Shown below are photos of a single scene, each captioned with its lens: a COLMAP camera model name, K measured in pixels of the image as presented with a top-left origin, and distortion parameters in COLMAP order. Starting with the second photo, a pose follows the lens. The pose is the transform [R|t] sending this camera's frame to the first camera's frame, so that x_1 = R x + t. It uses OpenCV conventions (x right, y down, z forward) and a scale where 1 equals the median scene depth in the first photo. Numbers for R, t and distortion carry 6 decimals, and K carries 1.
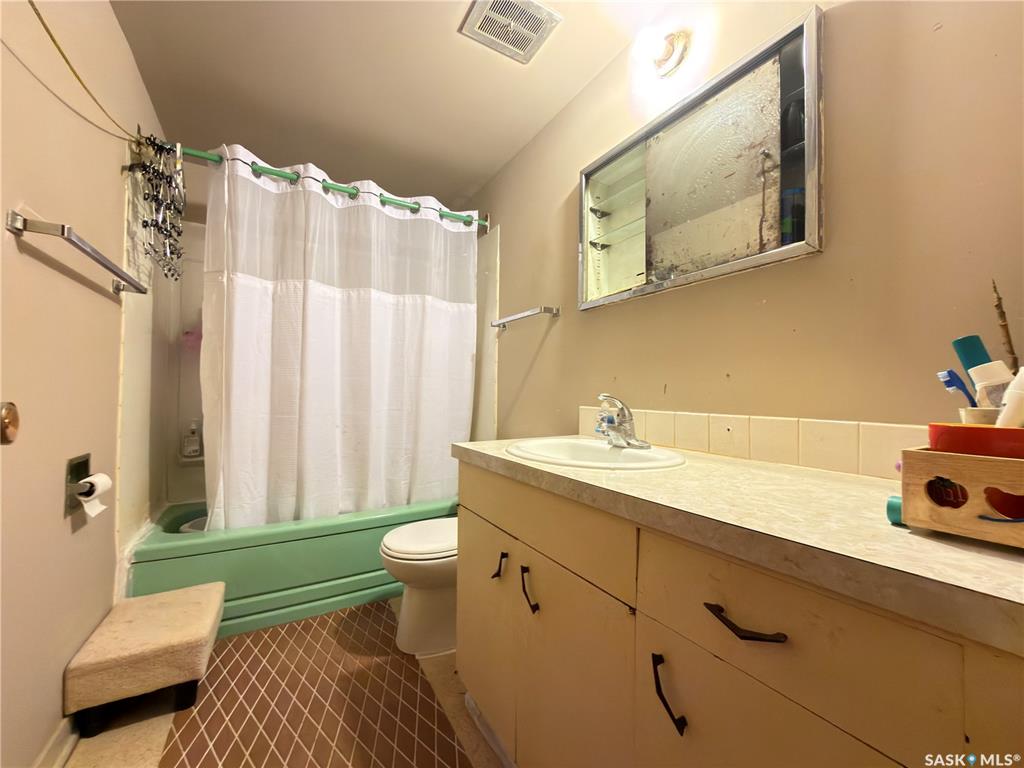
lens RADIAL K [[413.7, 0, 513.3], [0, 413.7, 385.6], [0, 0, 1]] dist [0.002994, -0.000200]
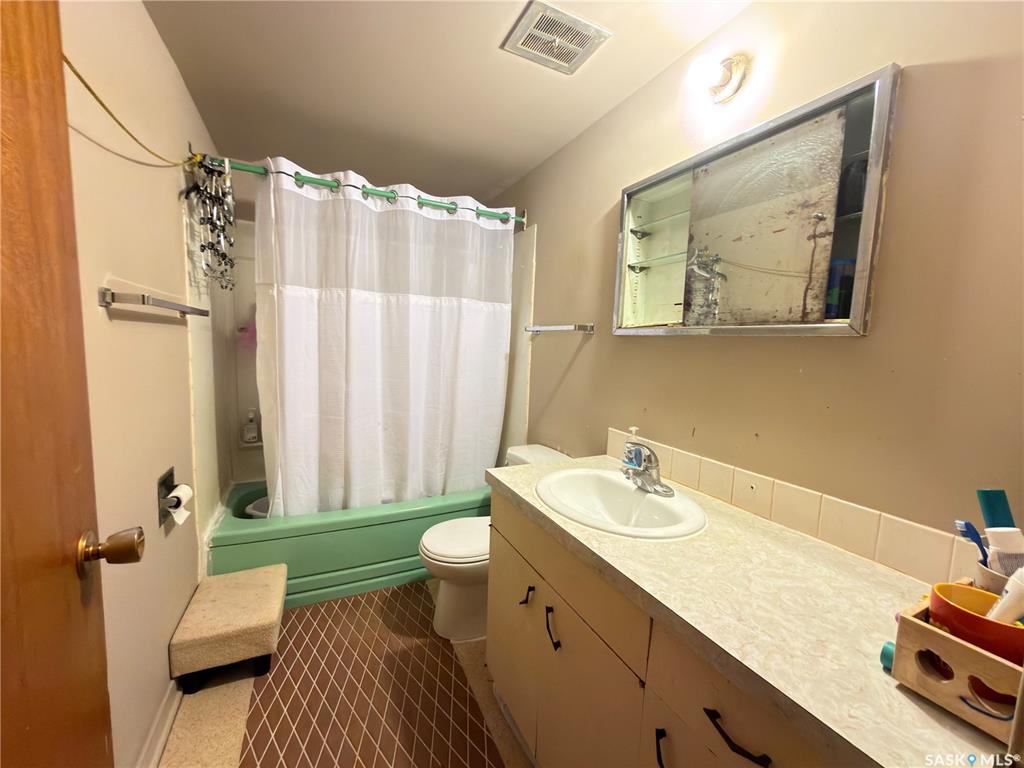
lens RADIAL K [[413.7, 0, 512.5], [0, 413.7, 385.8], [0, 0, 1]] dist [0.002994, -0.000200]
pose [[0.996525, 0.034926, -0.075621, -0.005272], [-0.025694, 0.992468, 0.119783, -0.199282], [0.079235, -0.117423, 0.989916, -0.031702]]
